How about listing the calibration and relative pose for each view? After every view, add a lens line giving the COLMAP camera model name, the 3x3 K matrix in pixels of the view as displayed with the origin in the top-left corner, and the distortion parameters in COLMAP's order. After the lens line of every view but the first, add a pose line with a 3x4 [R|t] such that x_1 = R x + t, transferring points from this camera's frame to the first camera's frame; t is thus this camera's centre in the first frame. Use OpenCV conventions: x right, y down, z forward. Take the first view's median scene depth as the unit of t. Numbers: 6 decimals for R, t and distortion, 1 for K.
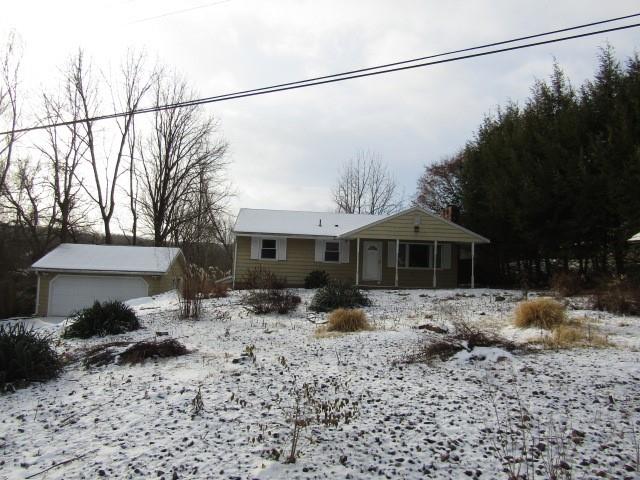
lens RADIAL K [[465.0, 0, 309.7], [0, 465.0, 239.6], [0, 0, 1]] dist [0.054495, 0.000016]
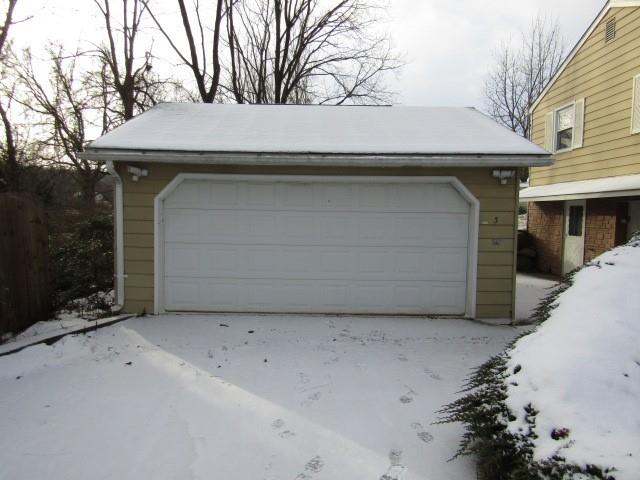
lens RADIAL K [[459.9, 0, 317.7], [0, 459.9, 239.2], [0, 0, 1]] dist [-0.001509, 0.002072]
pose [[0.998021, -0.020238, -0.059535, -0.408505], [0.027732, 0.991402, 0.127880, 0.075715], [0.056435, -0.129278, 0.990001, 0.684520]]
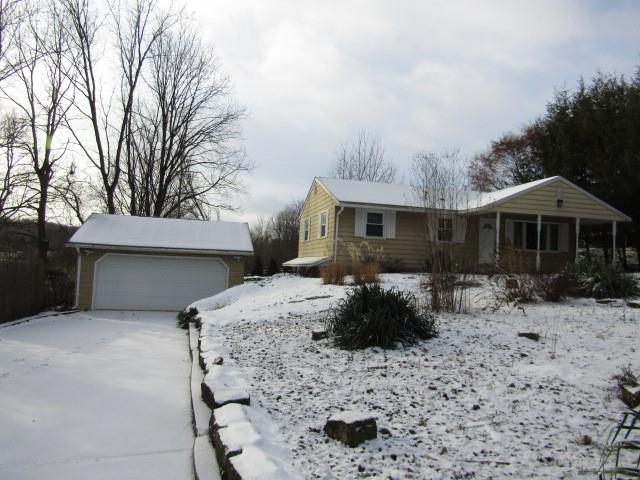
lens RADIAL K [[459.9, 0, 317.7], [0, 459.9, 239.2], [0, 0, 1]] dist [-0.001509, 0.002072]
pose [[0.984932, 0.013967, 0.172379, -0.318076], [-0.016739, 0.999753, 0.014633, 0.035191], [-0.172132, -0.017298, 0.984922, 0.244048]]
